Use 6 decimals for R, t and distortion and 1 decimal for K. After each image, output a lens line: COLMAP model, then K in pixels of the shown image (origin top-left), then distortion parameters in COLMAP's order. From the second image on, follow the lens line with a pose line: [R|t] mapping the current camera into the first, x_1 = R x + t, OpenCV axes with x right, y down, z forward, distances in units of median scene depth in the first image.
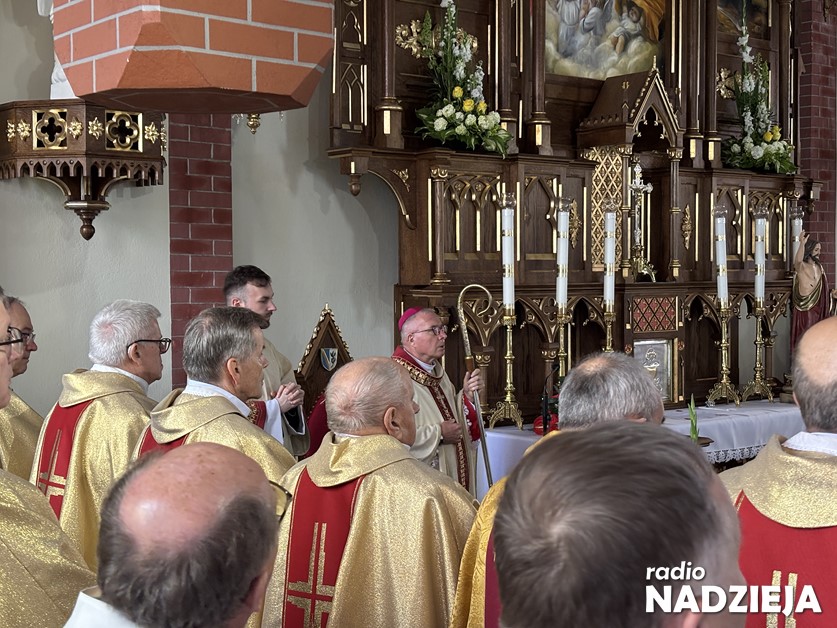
lens RADIAL K [[1252.5, 0, 419.2], [0, 1252.5, 316.3], [0, 0, 1]] dist [0.115575, 0.000000]
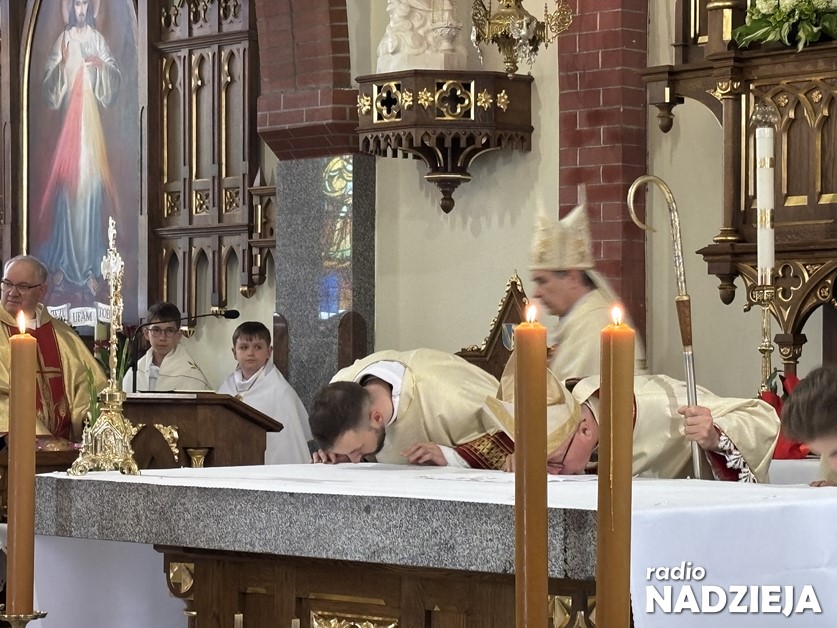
lens RADIAL K [[2472.6, 0, 421.3], [0, 2472.6, 326.0], [0, 0, 1]] dist [0.190600, 0.000000]
pose [[0.084493, -0.012786, -0.996342, 1.304485], [-0.035275, 0.999252, -0.015815, 0.045758], [0.995799, 0.036483, 0.083979, 0.661799]]
